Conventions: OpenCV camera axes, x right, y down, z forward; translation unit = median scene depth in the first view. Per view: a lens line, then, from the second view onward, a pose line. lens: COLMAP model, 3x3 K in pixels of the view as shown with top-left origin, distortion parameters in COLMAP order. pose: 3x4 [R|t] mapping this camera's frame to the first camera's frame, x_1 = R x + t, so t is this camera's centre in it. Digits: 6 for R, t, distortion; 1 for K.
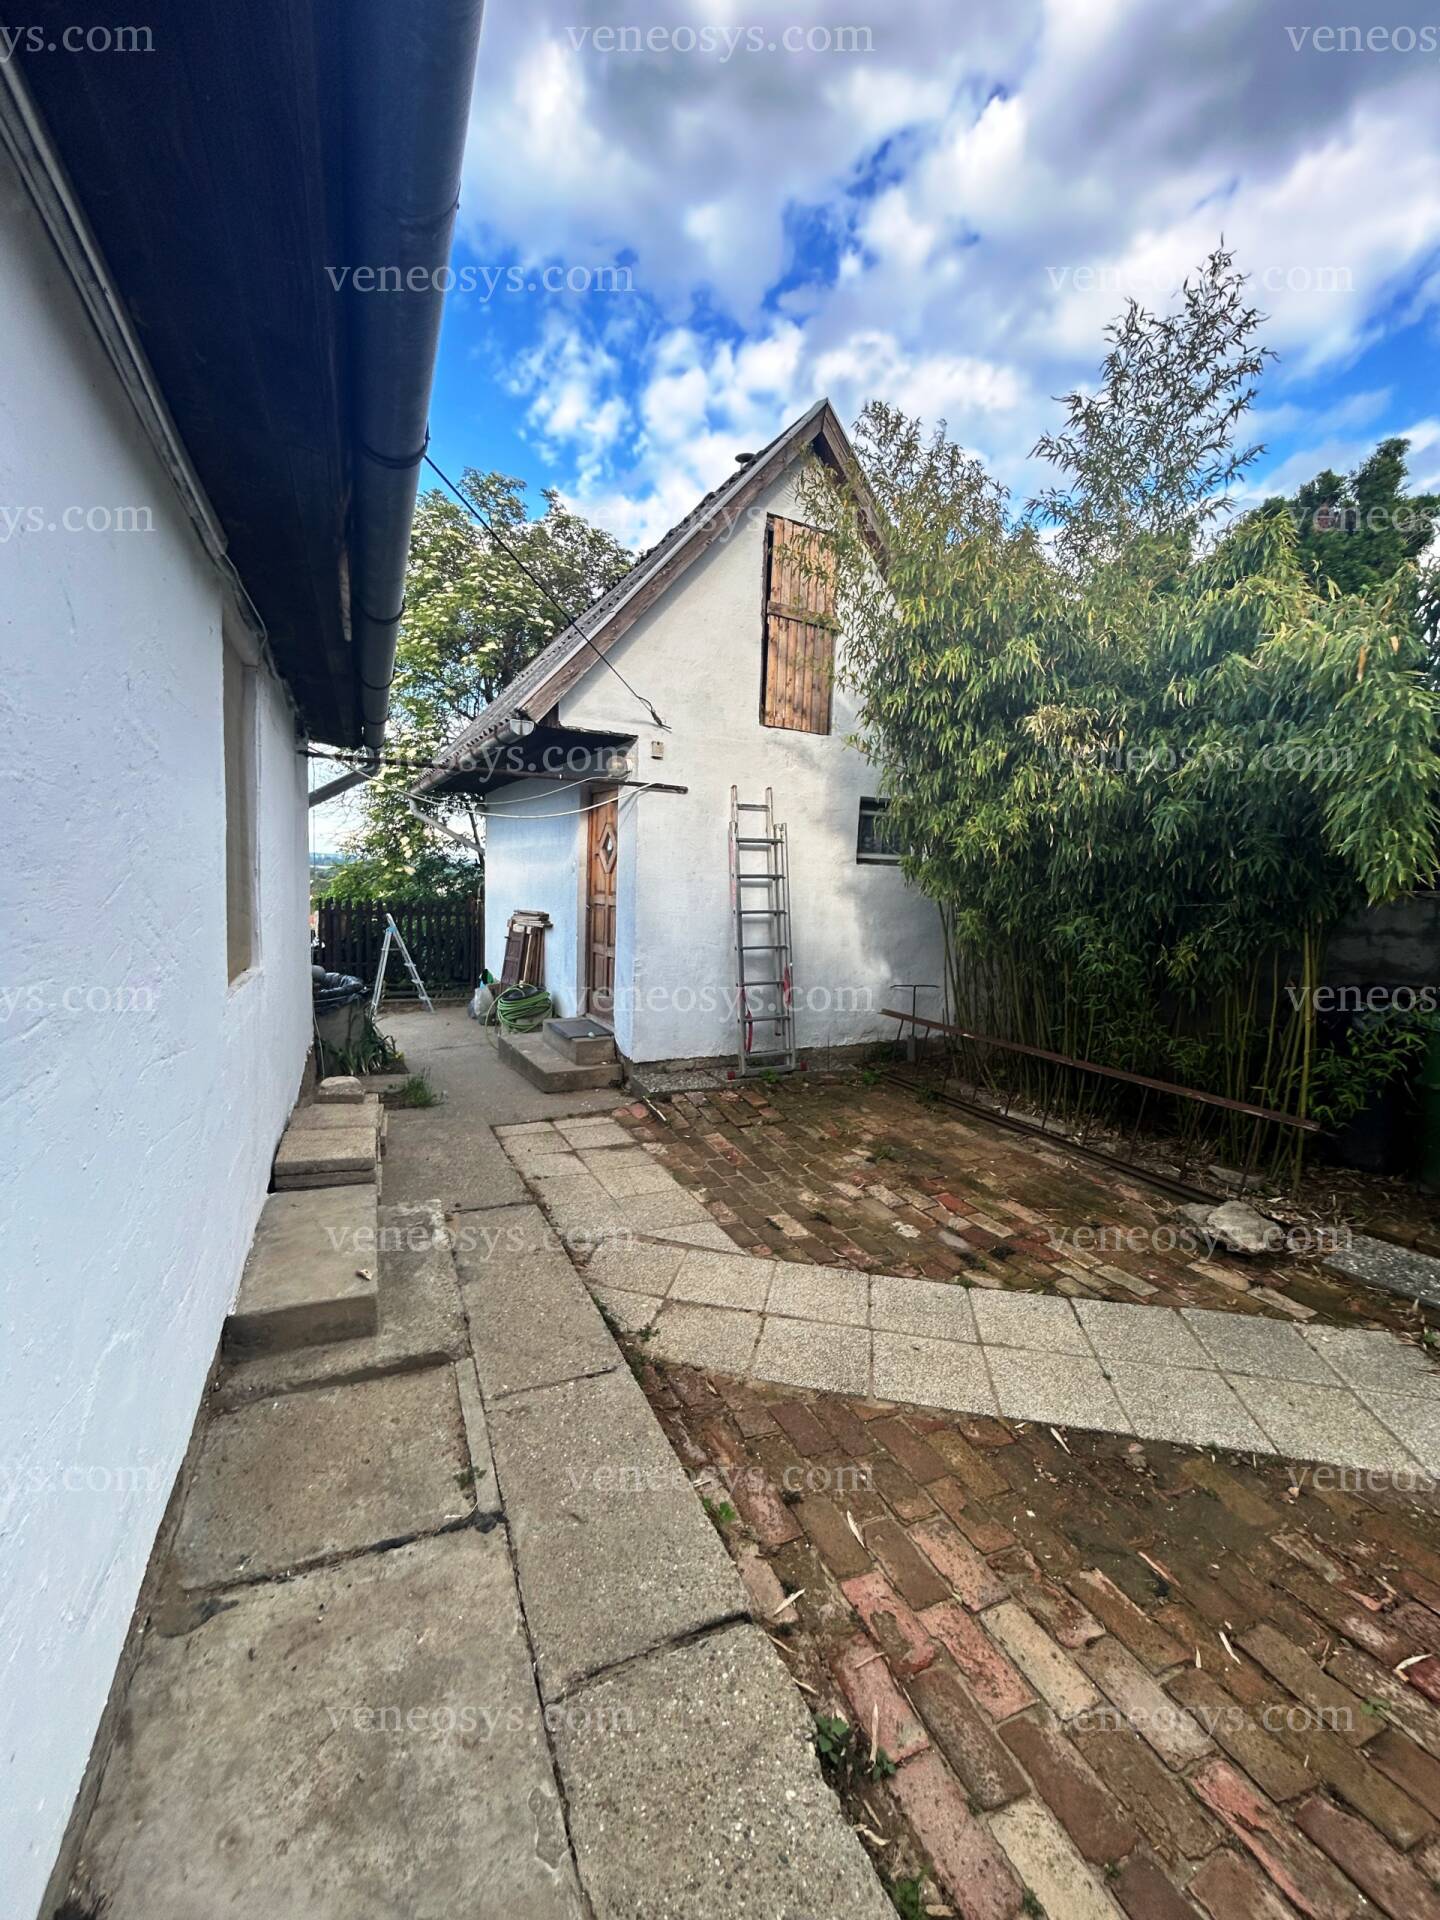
lens RADIAL K [[776.4, 0, 714.2], [0, 776.4, 954.8], [0, 0, 1]] dist [-0.001114, 0.001208]
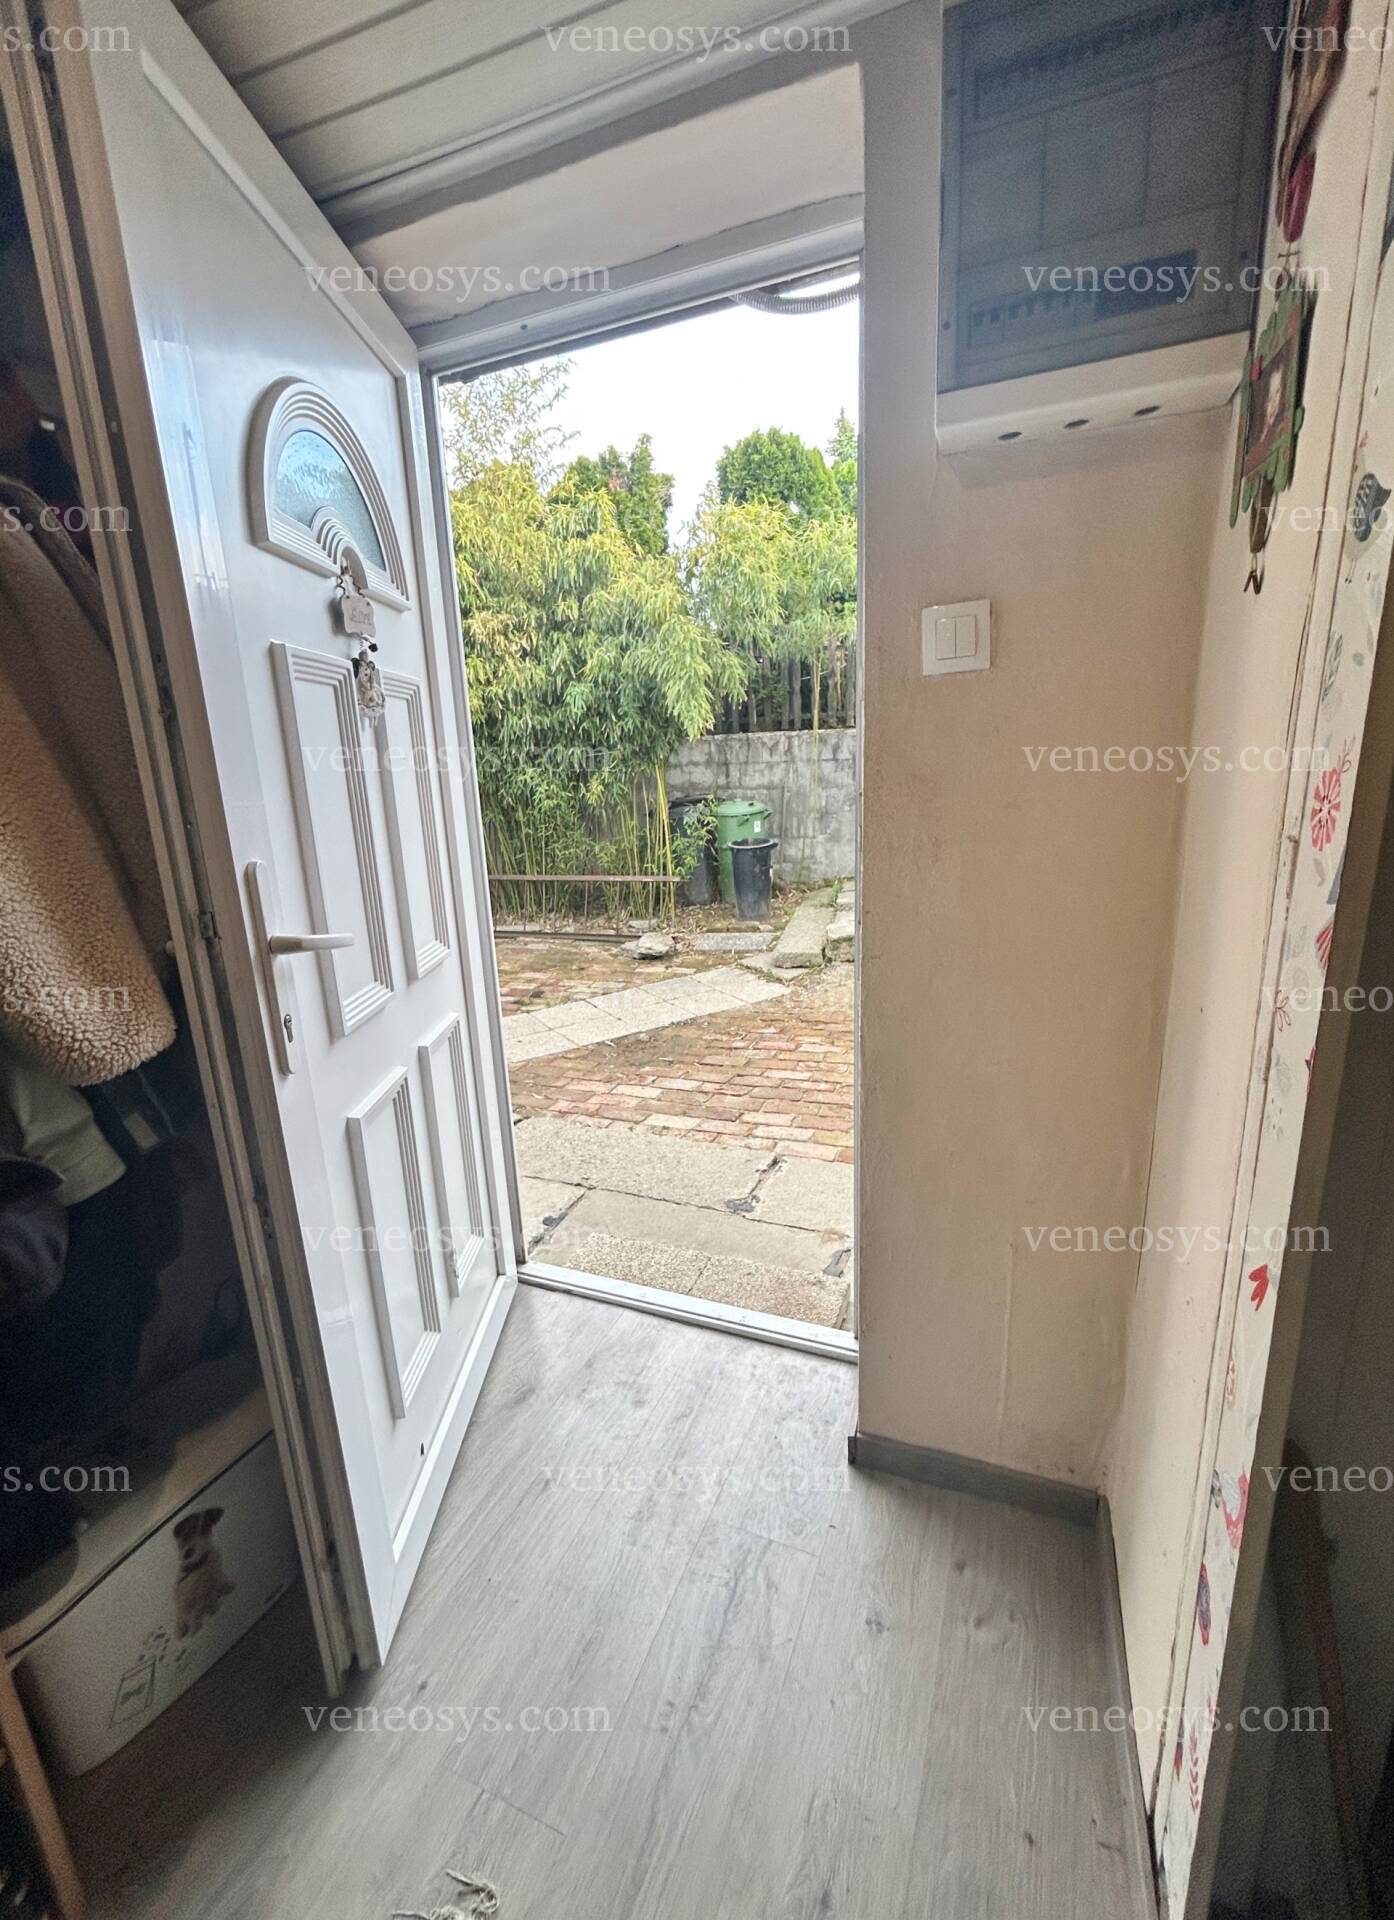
lens RADIAL K [[828.3, 0, 698.4], [0, 828.3, 956.1], [0, 0, 1]] dist [-0.002563, -0.000090]
pose [[0.728390, -0.229903, 0.645440, -0.360939], [0.141502, 0.972192, 0.186603, 0.045273], [-0.670392, -0.044589, 0.740667, -0.343683]]
